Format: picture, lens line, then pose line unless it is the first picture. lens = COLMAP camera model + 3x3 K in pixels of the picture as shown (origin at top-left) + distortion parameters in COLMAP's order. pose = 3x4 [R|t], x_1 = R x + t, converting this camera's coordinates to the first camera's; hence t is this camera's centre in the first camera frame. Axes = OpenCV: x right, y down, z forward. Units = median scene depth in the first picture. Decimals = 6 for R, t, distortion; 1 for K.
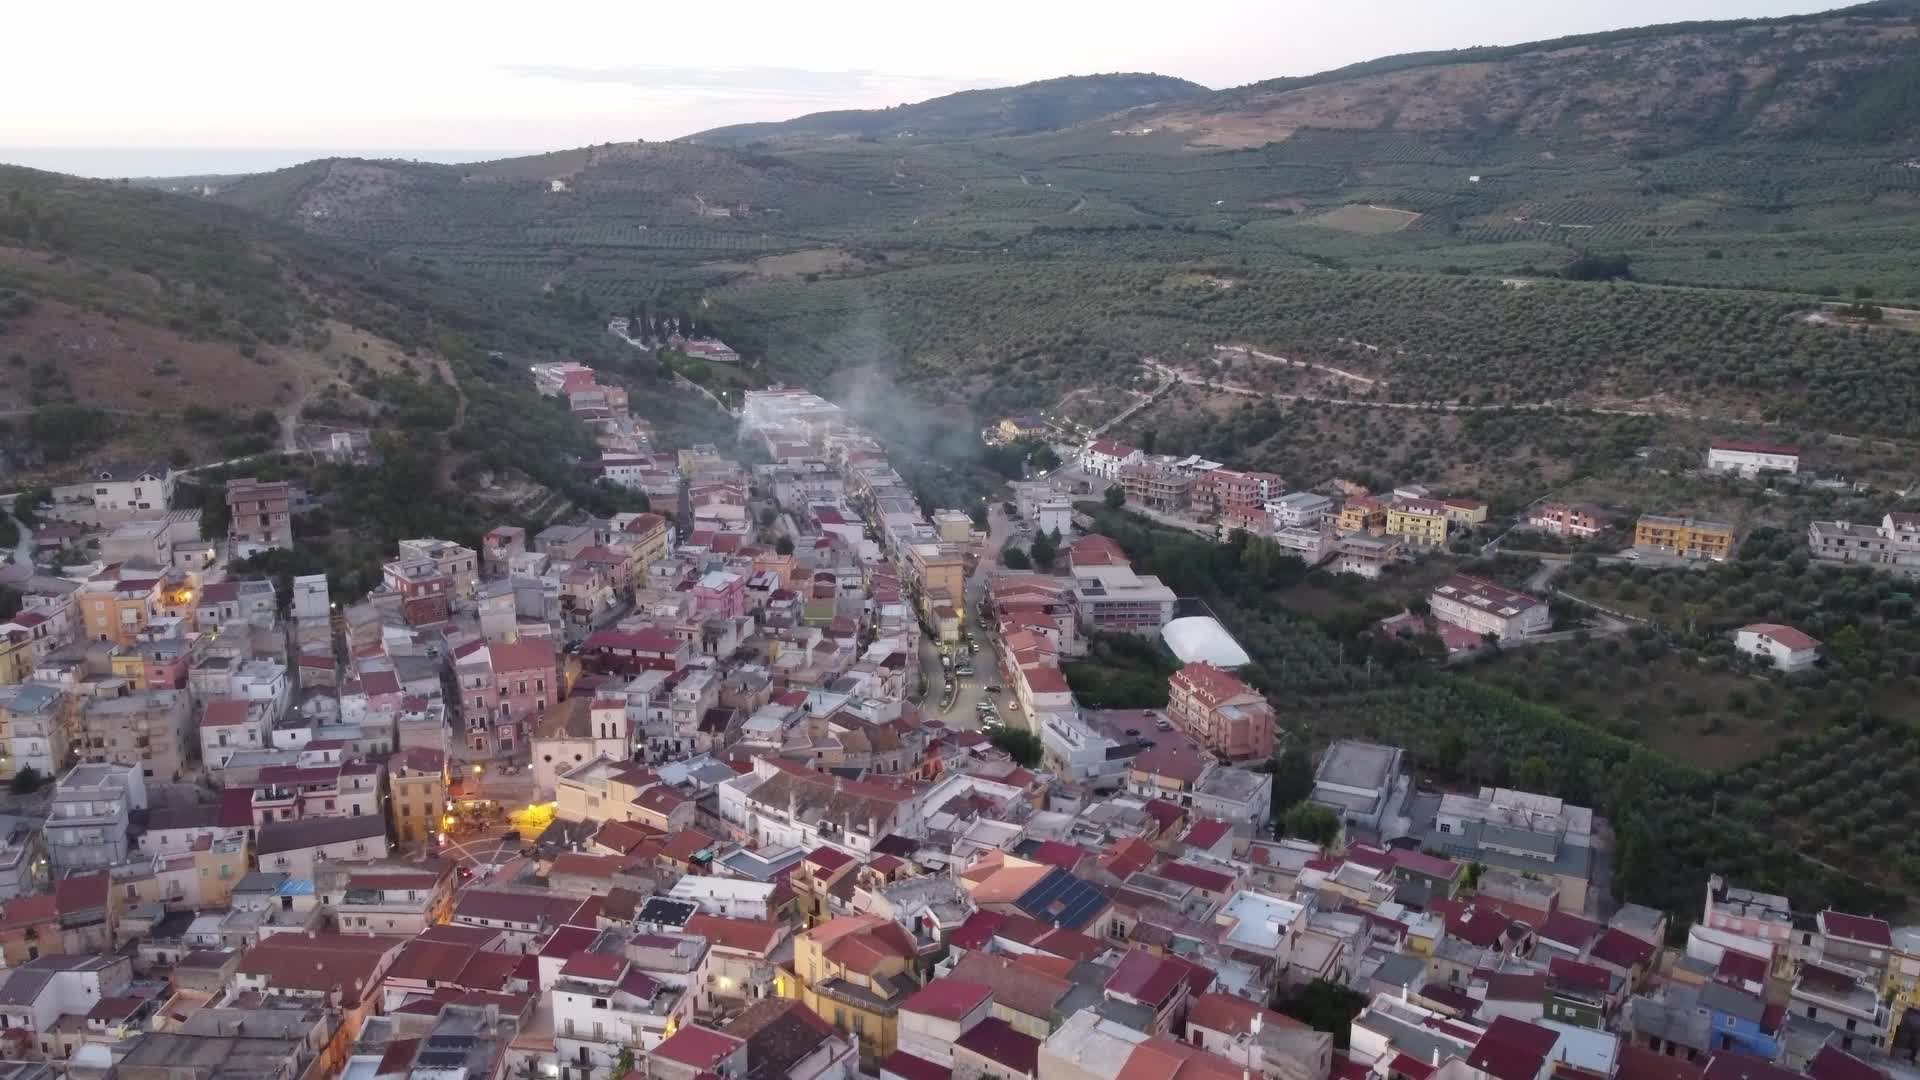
lens RADIAL K [[1522.3, 0, 950.2], [0, 1522.3, 543.1], [0, 0, 1]] dist [0.001444, -0.007257]
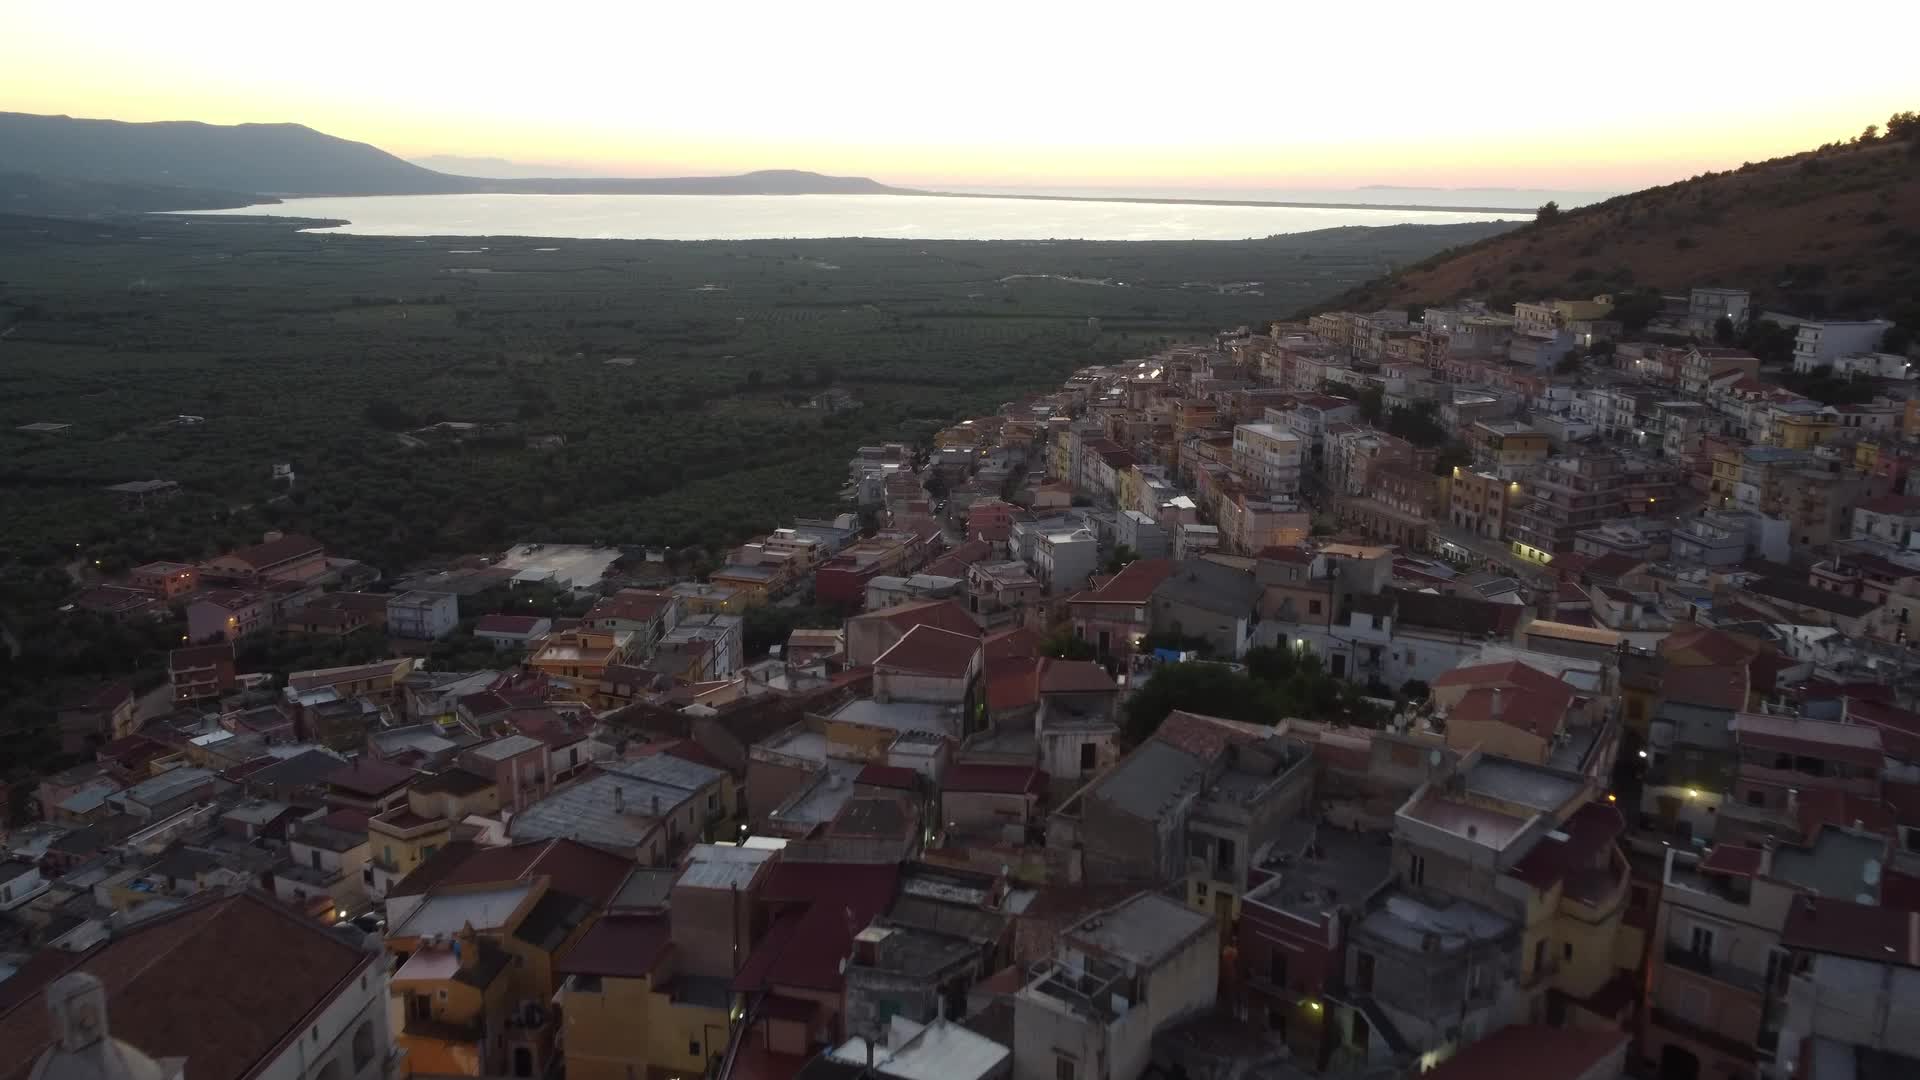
lens RADIAL K [[1522.3, 0, 958.1], [0, 1522.3, 537.8], [0, 0, 1]] dist [0.001444, -0.007257]
pose [[0.081361, 0.223023, -0.971412, 0.205480], [-0.261797, 0.945202, 0.195079, 0.048190], [0.961687, 0.238441, 0.135289, 0.151005]]
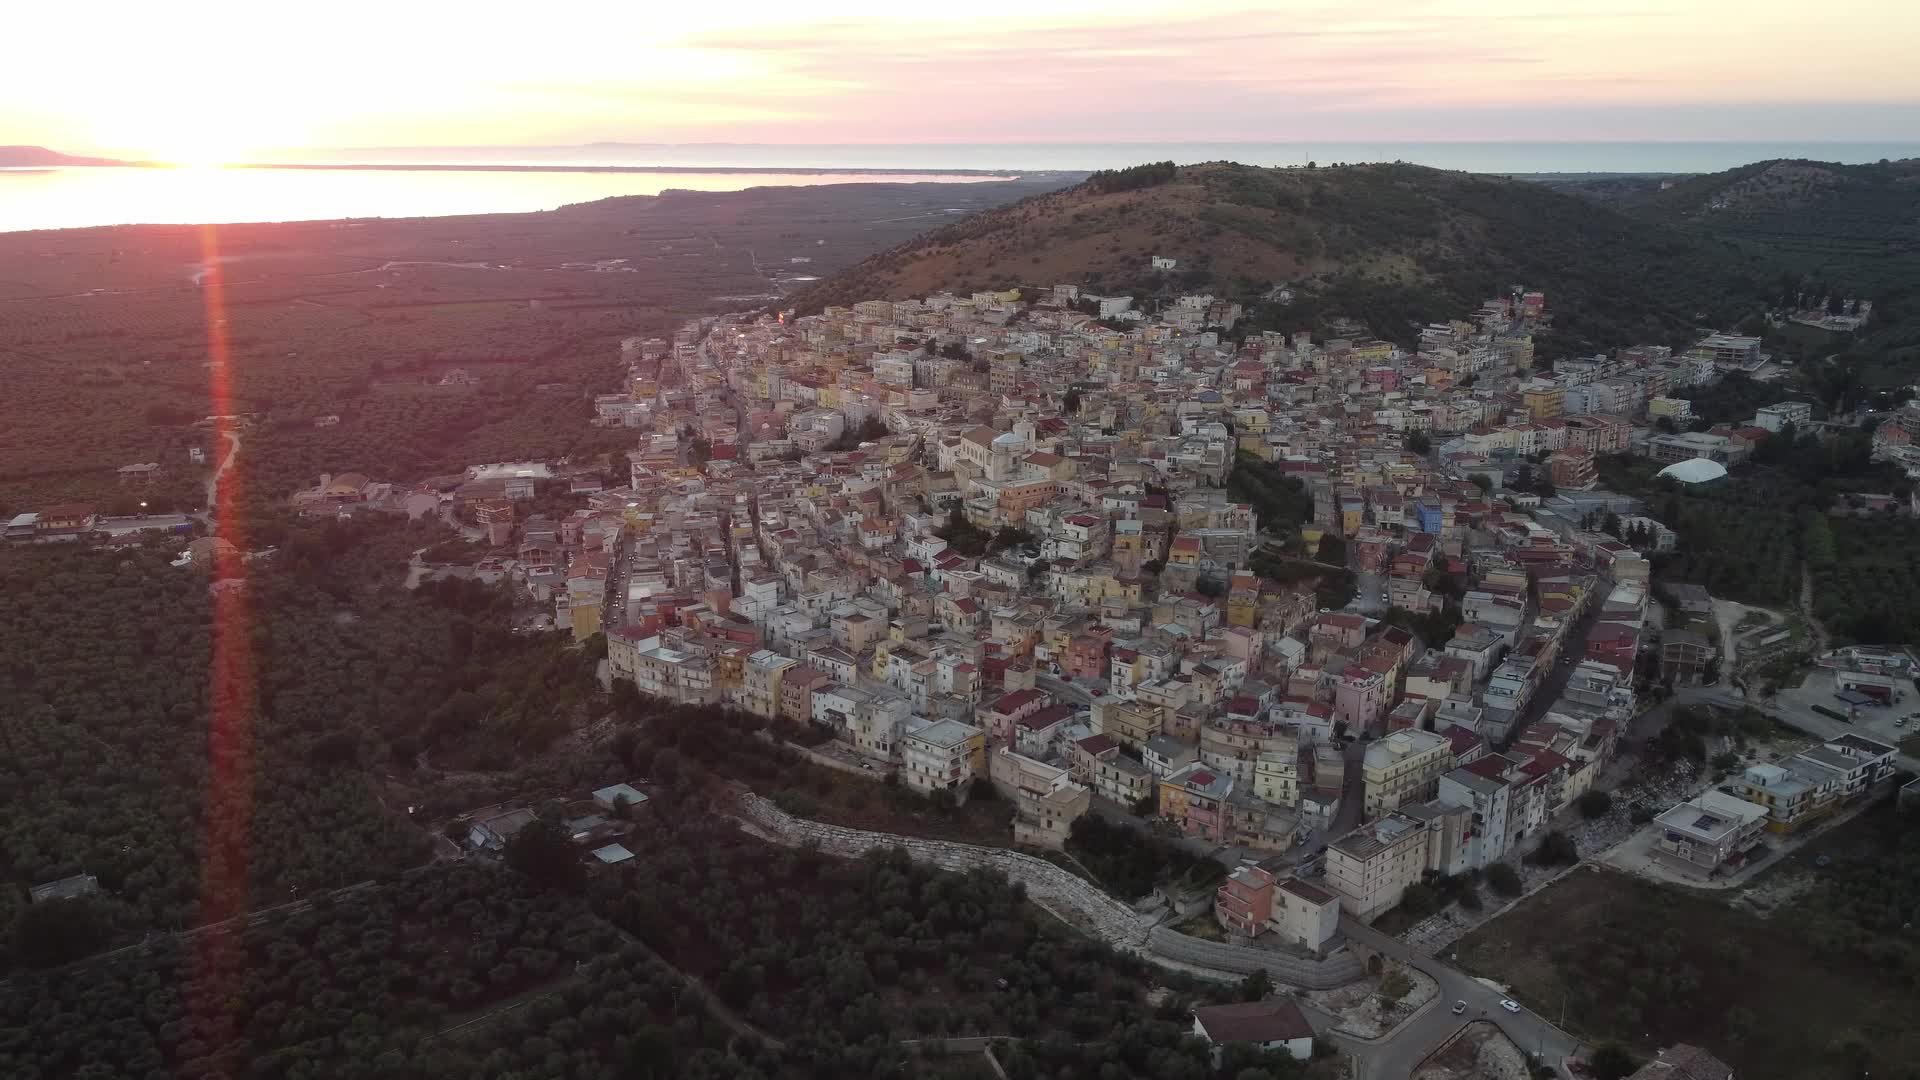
lens RADIAL K [[1522.3, 0, 962.8], [0, 1522.3, 539.0], [0, 0, 1]] dist [0.001444, -0.007257]
pose [[0.542641, 0.206595, -0.814162, 0.865877], [-0.205661, 0.972457, 0.109689, 0.093787], [0.814398, 0.107920, 0.570184, -0.445444]]
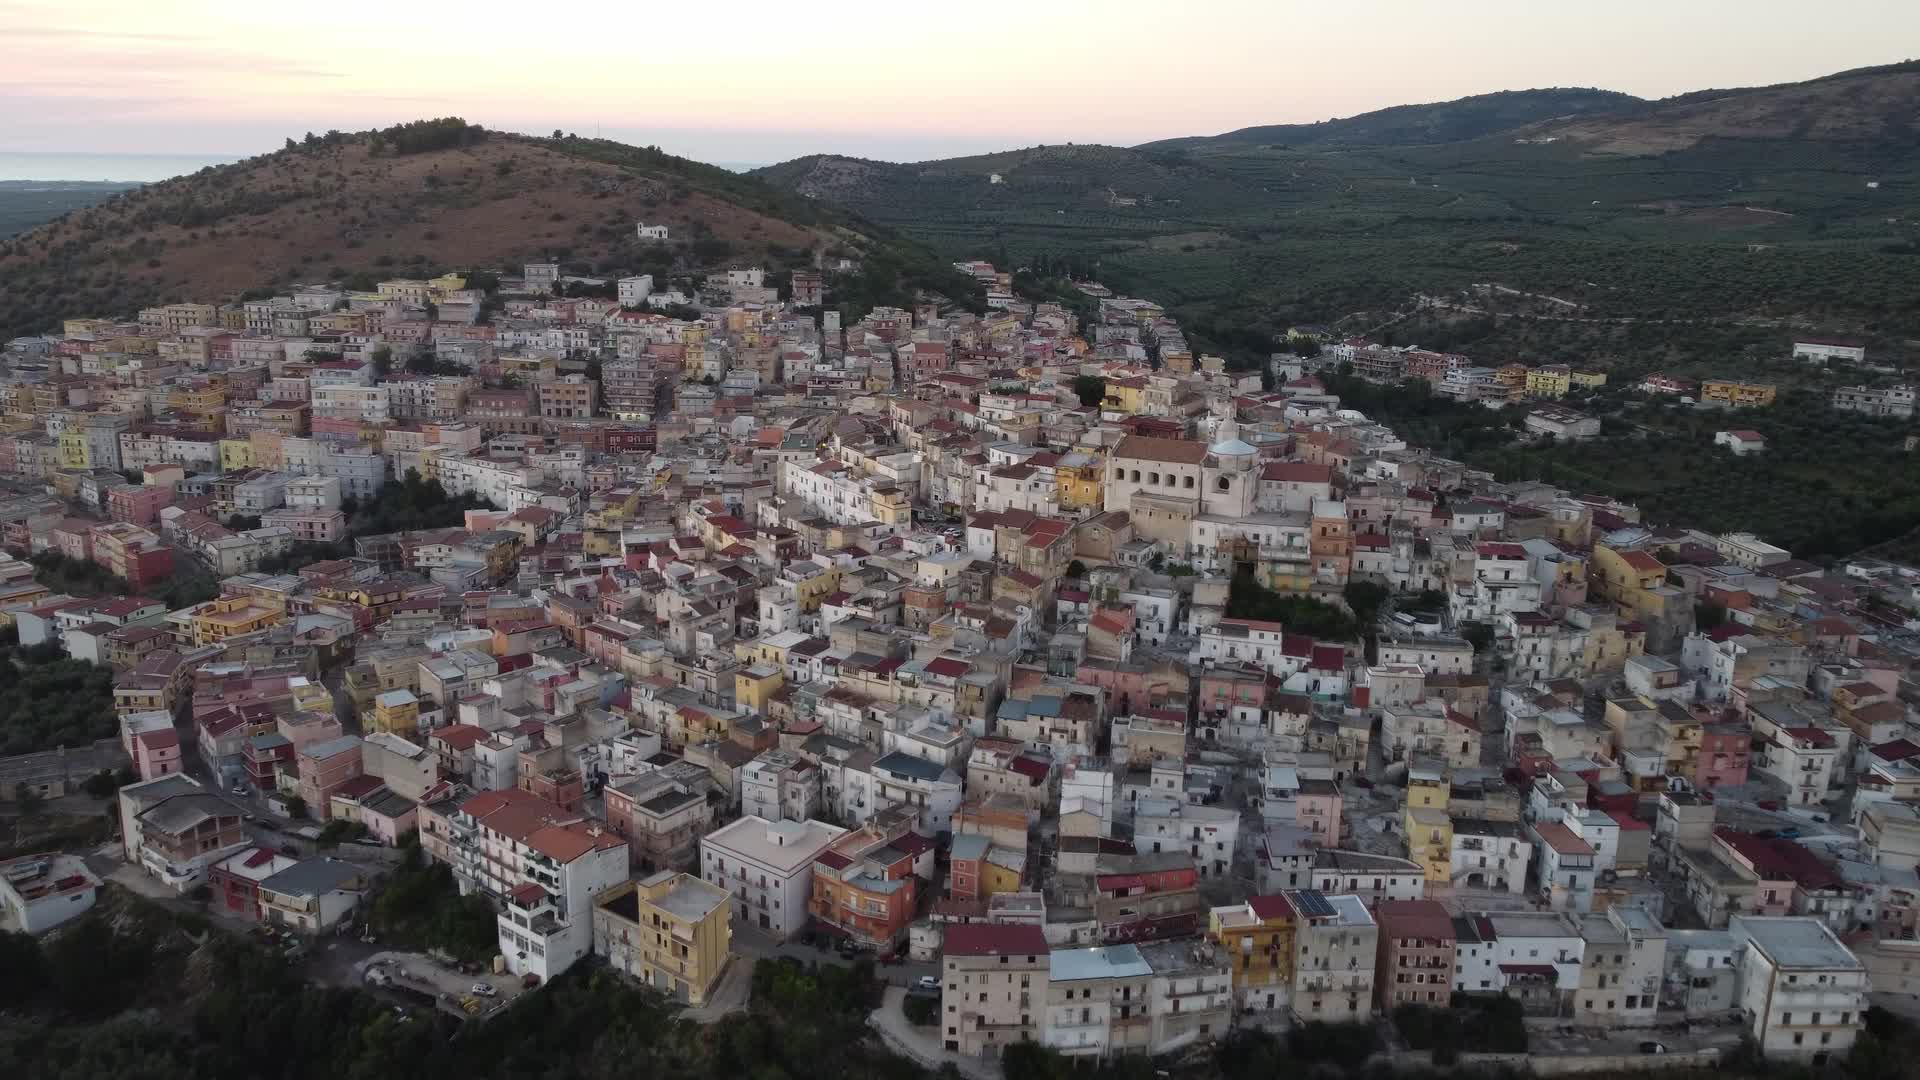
lens RADIAL K [[1522.3, 0, 957.1], [0, 1522.3, 535.0], [0, 0, 1]] dist [0.001444, -0.007257]
pose [[0.961587, 0.073057, -0.264599, 0.160867], [-0.077637, 0.996958, -0.006879, 0.176737], [0.263292, 0.027158, 0.964334, -0.489430]]
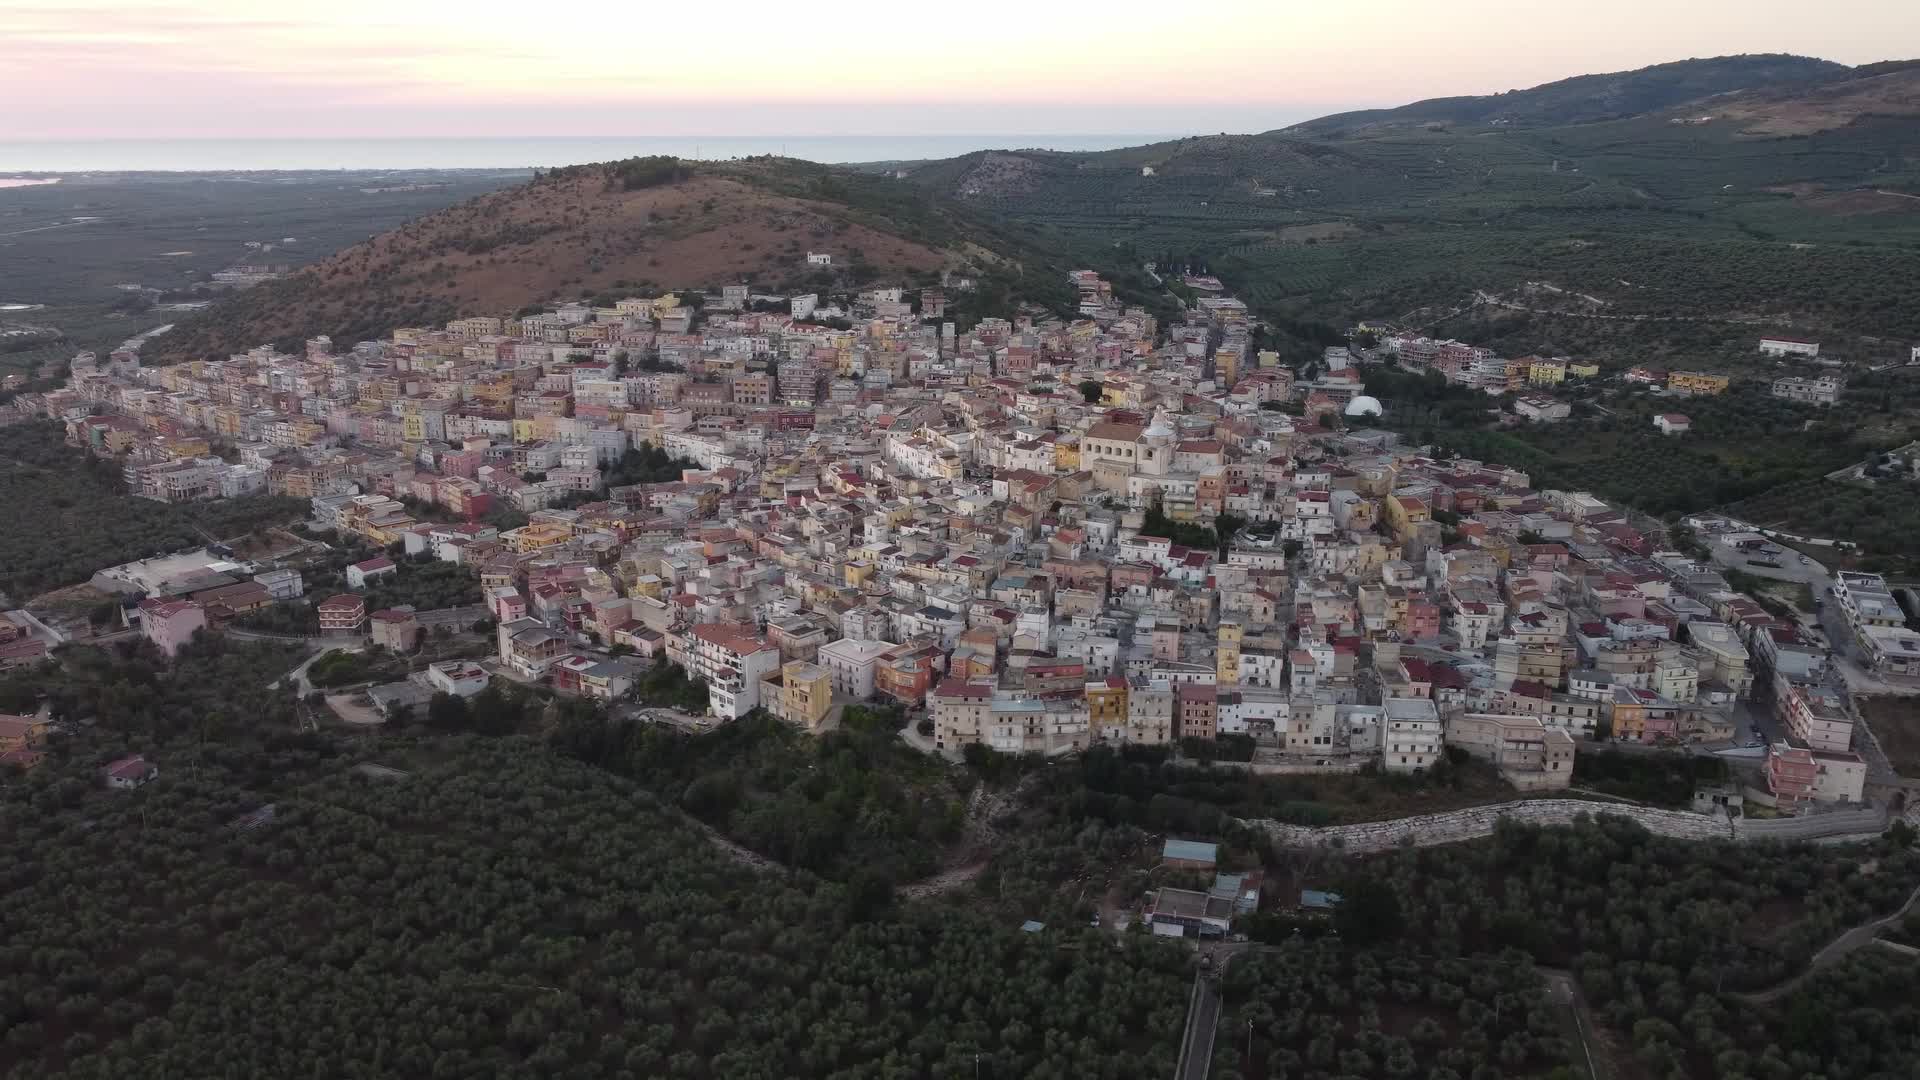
lens RADIAL K [[1522.3, 0, 961.1], [0, 1522.3, 540.8], [0, 0, 1]] dist [0.001444, -0.007257]
pose [[0.922628, 0.091179, -0.374759, 0.350332], [-0.087826, 0.995795, 0.026058, 0.184135], [0.375559, 0.008871, 0.926756, -0.807058]]
